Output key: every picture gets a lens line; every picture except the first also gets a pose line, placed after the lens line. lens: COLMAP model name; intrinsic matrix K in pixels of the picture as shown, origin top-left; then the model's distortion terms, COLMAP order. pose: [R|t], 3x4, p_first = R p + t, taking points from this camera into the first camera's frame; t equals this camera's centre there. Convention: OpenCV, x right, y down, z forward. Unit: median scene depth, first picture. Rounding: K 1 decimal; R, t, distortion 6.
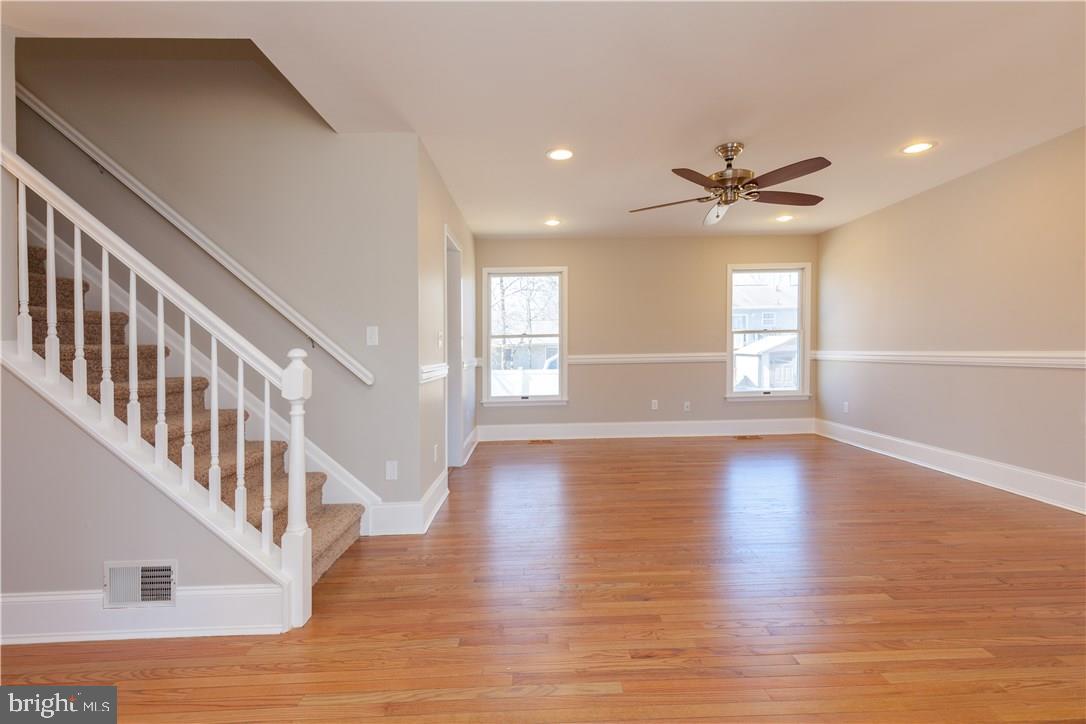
lens RADIAL K [[499.7, 0, 540.0], [0, 499.7, 362.3], [0, 0, 1]] dist [0.005437, -0.001779]
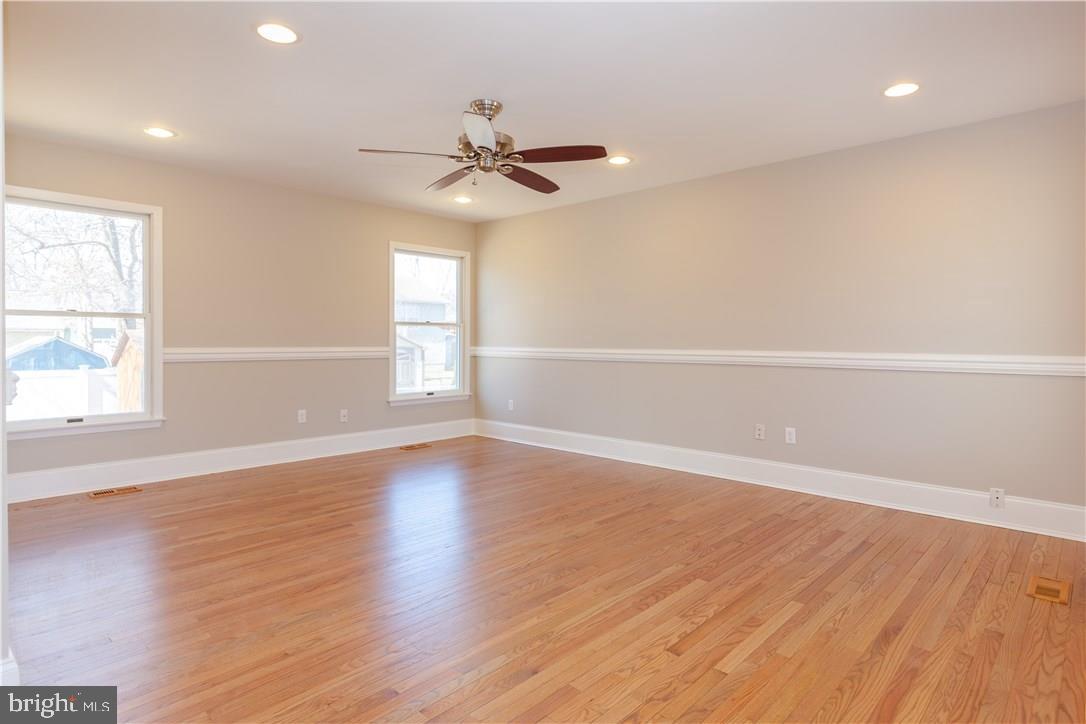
lens RADIAL K [[588.3, 0, 553.7], [0, 588.3, 362.4], [0, 0, 1]] dist [0.004047, 0.000466]
pose [[0.689120, -0.004917, 0.724631, -0.151484], [0.000125, 0.999978, 0.006666, -0.000964], [-0.724647, -0.004503, 0.689105, 0.133161]]
